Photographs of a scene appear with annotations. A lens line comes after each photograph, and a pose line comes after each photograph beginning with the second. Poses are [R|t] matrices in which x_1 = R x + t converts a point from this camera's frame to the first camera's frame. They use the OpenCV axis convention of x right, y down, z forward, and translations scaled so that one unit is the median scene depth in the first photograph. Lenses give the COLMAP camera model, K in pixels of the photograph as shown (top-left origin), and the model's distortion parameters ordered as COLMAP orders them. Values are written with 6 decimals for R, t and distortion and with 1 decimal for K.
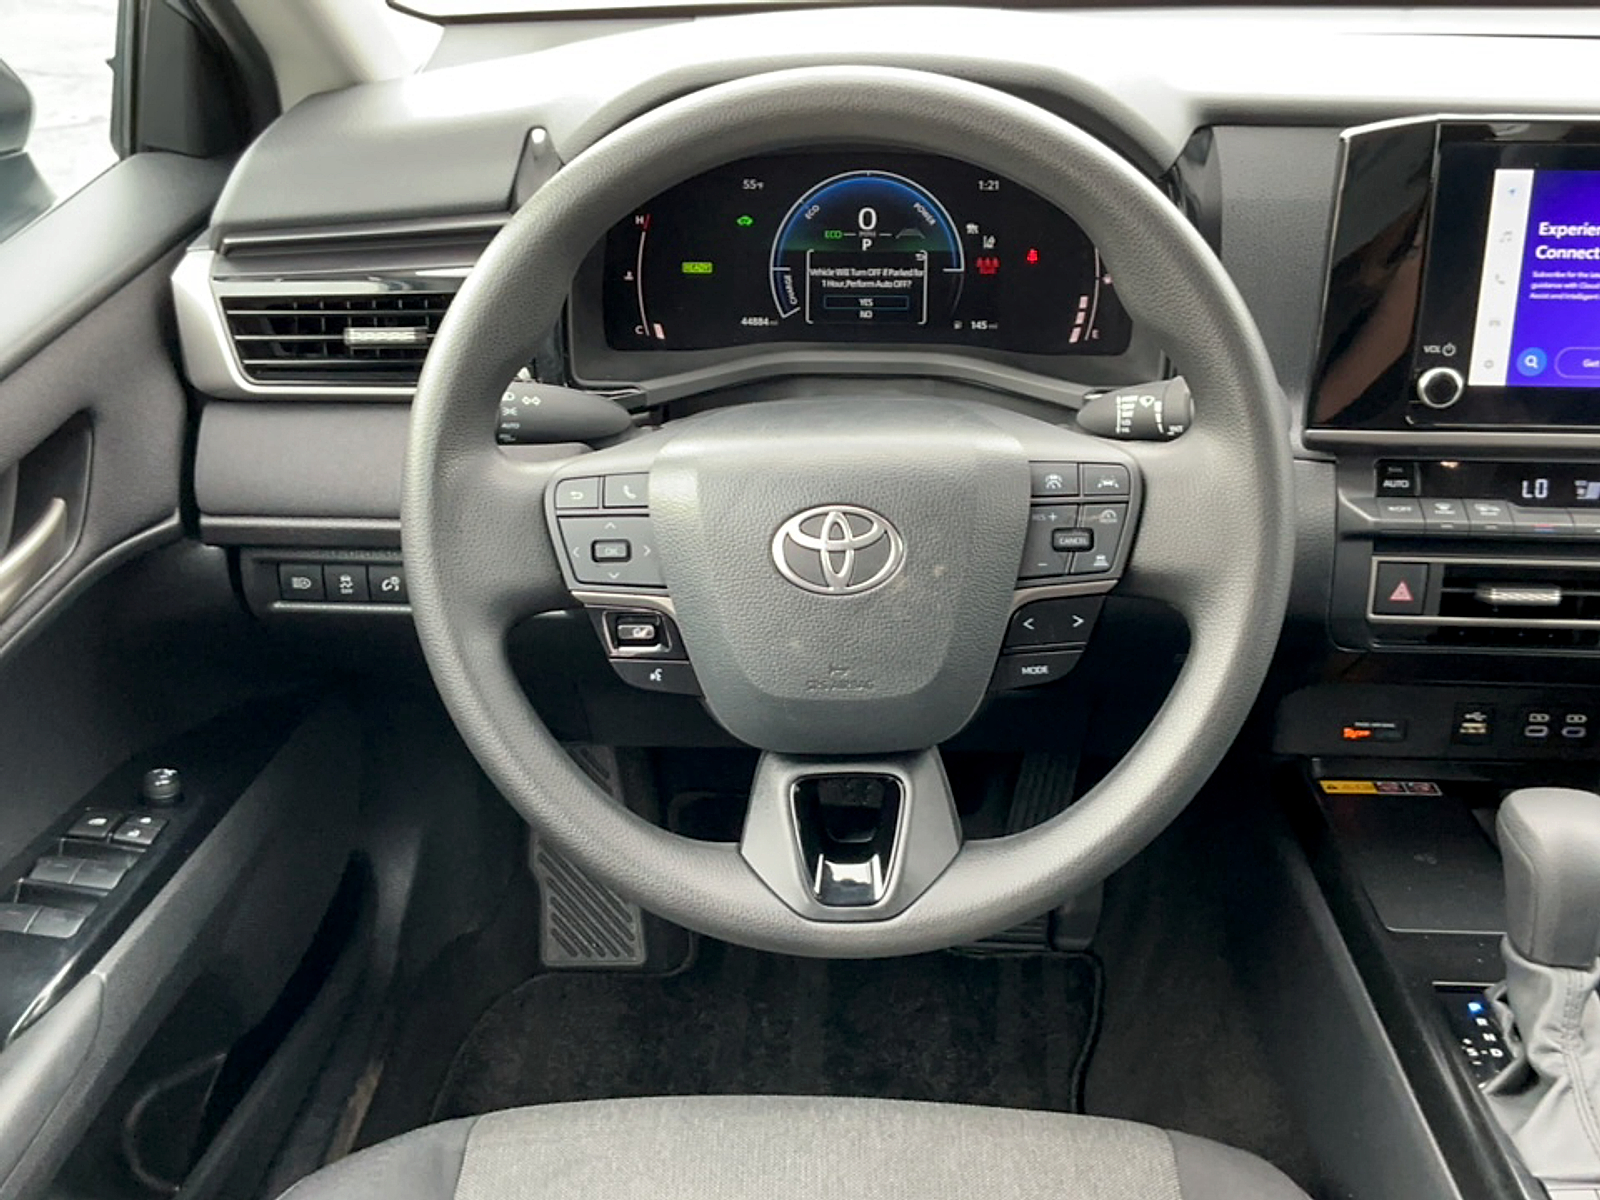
lens RADIAL K [[1491.5, 0, 794.5], [0, 1491.5, 597.7], [0, 0, 1]] dist [0.063725, 0.012735]
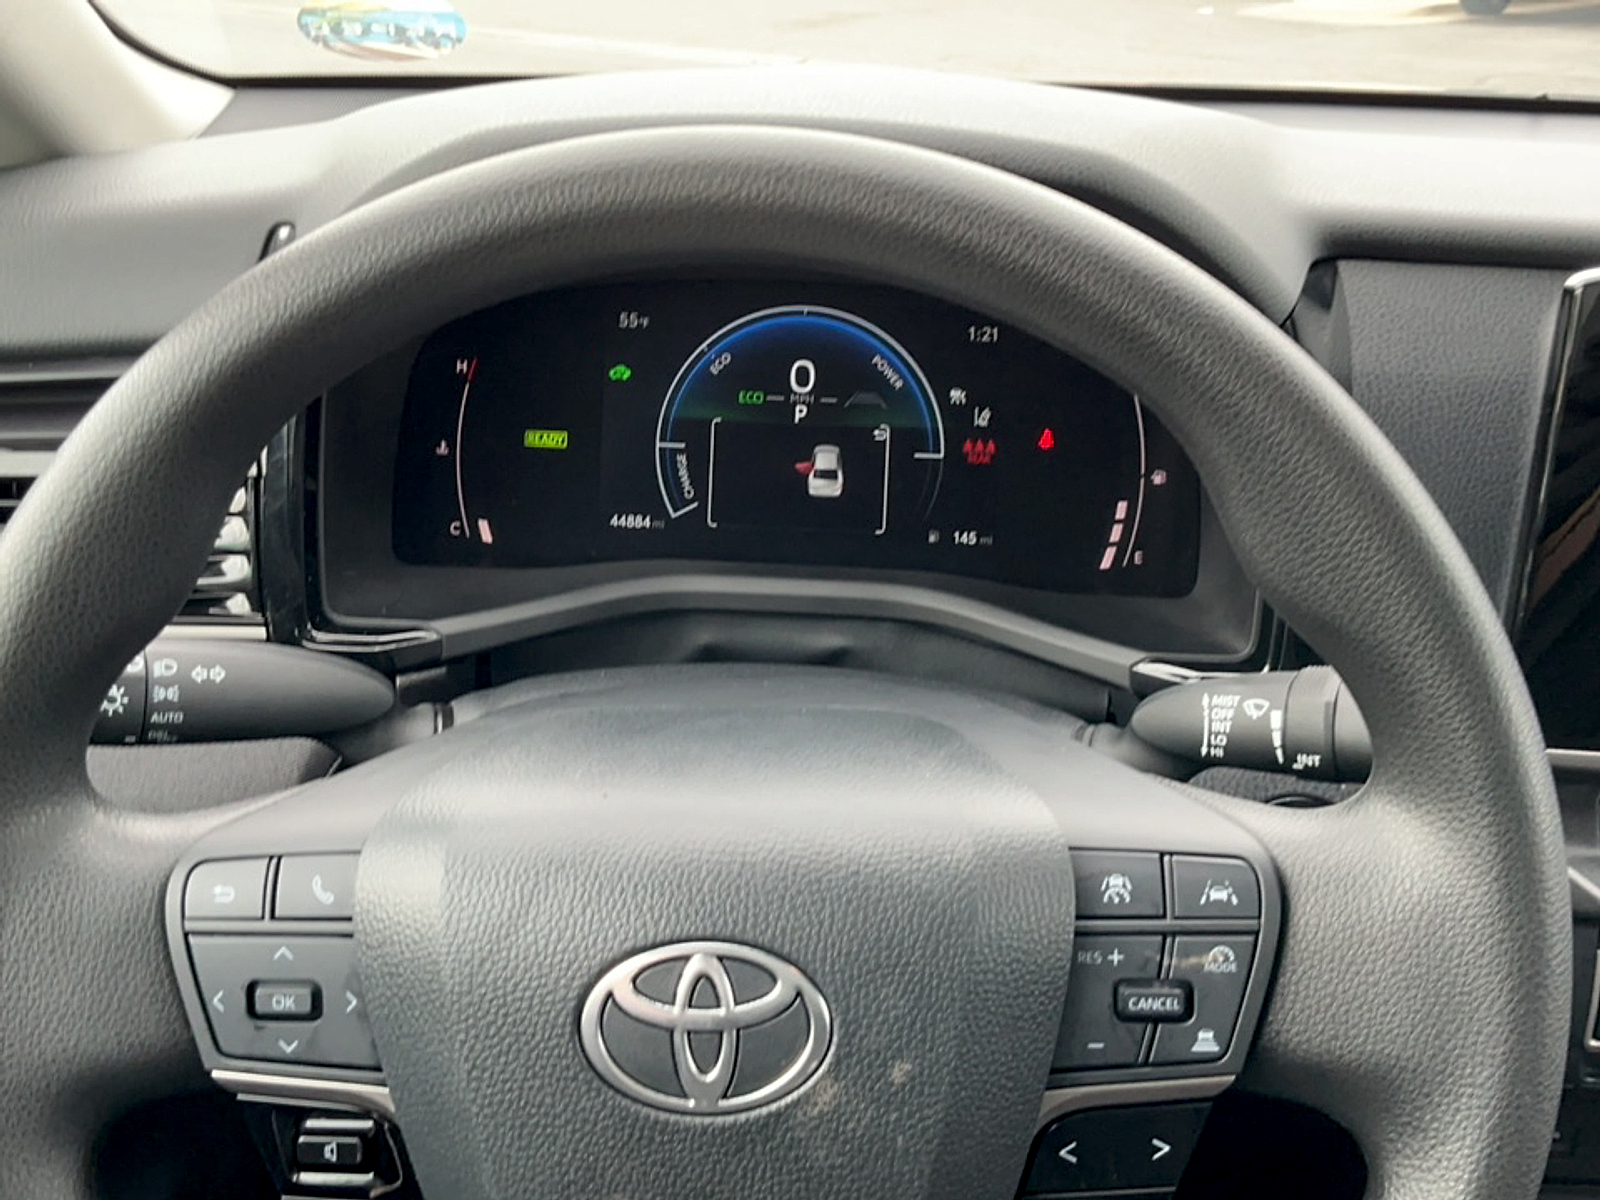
lens RADIAL K [[1491.5, 0, 788.6], [0, 1491.5, 595.3], [0, 0, 1]] dist [0.063725, 0.012735]
pose [[0.999276, 0.029056, 0.024541, 0.030390], [-0.027041, 0.996522, -0.078819, -0.107246], [-0.026746, 0.078098, 0.996587, 0.357085]]
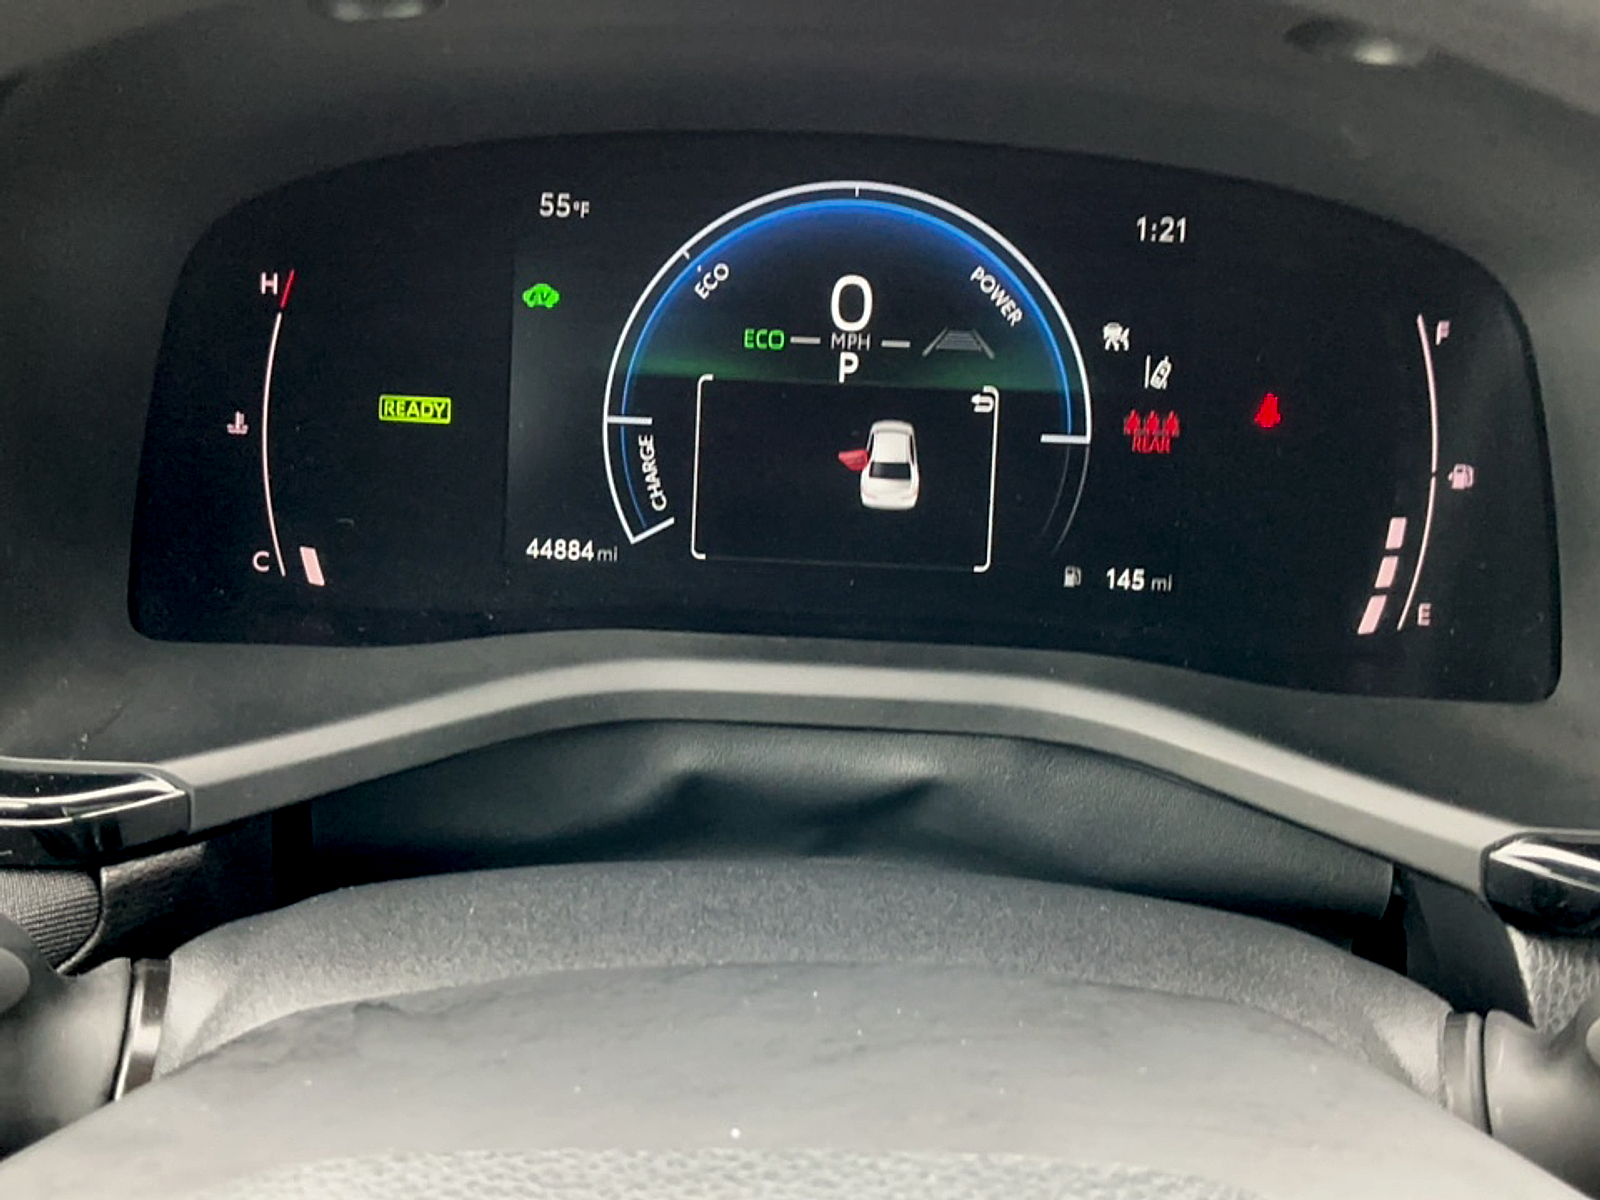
lens RADIAL K [[1491.5, 0, 785.8], [0, 1491.5, 610.7], [0, 0, 1]] dist [0.063725, 0.012735]
pose [[0.999121, 0.029318, 0.029945, 0.023034], [-0.028537, 0.999250, -0.026179, -0.169451], [-0.030690, 0.025302, 0.999209, 0.640146]]
